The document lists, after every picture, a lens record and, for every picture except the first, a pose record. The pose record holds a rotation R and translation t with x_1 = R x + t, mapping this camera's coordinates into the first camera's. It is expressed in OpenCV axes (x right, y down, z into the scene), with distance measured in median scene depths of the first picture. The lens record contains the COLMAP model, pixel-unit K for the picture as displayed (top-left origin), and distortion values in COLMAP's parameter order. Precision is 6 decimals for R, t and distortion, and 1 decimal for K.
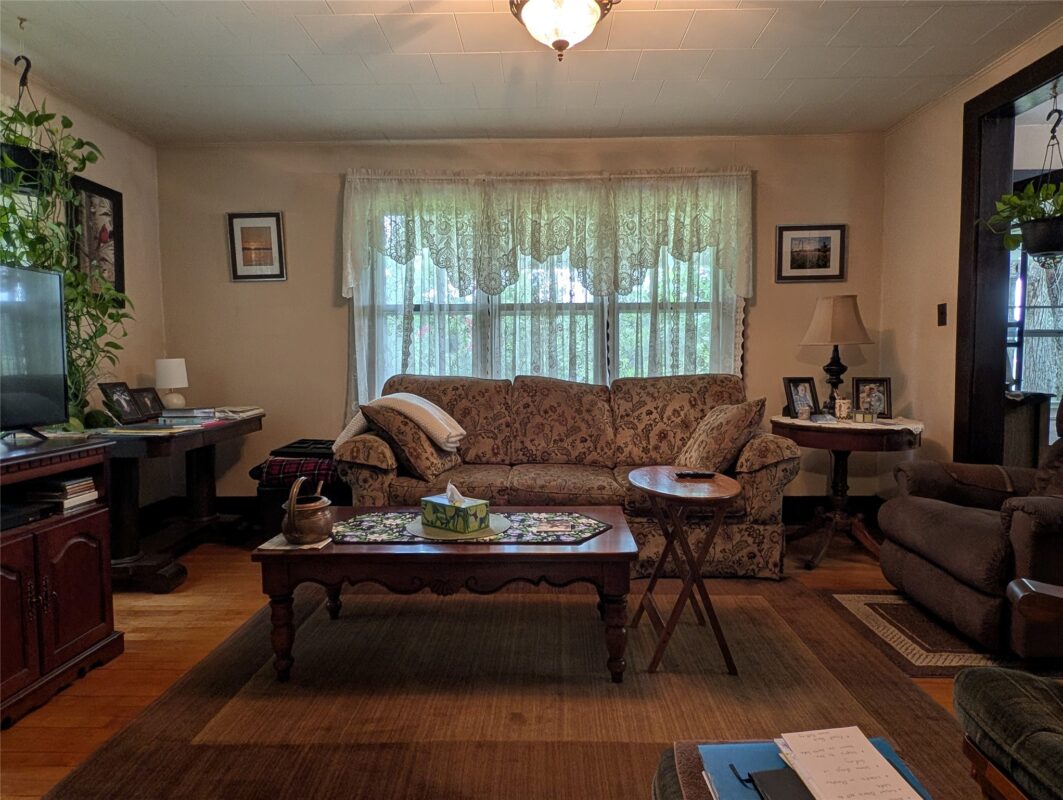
lens RADIAL K [[619.8, 0, 525.3], [0, 619.8, 402.3], [0, 0, 1]] dist [0.012342, 0.000532]
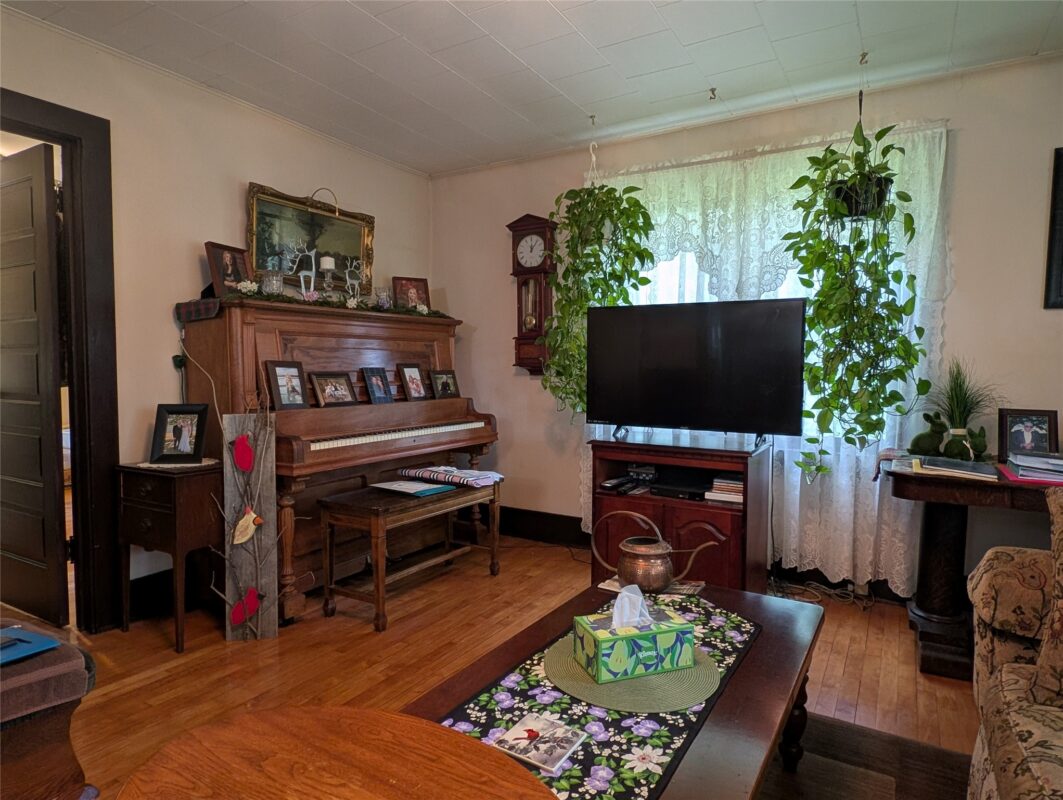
lens RADIAL K [[619.8, 0, 537.1], [0, 619.8, 398.3], [0, 0, 1]] dist [0.012342, 0.000532]
pose [[-0.481246, 0.049839, -0.875168, 0.294053], [-0.064451, 0.993668, 0.092029, -0.071300], [0.874213, 0.100694, -0.474986, 0.766917]]
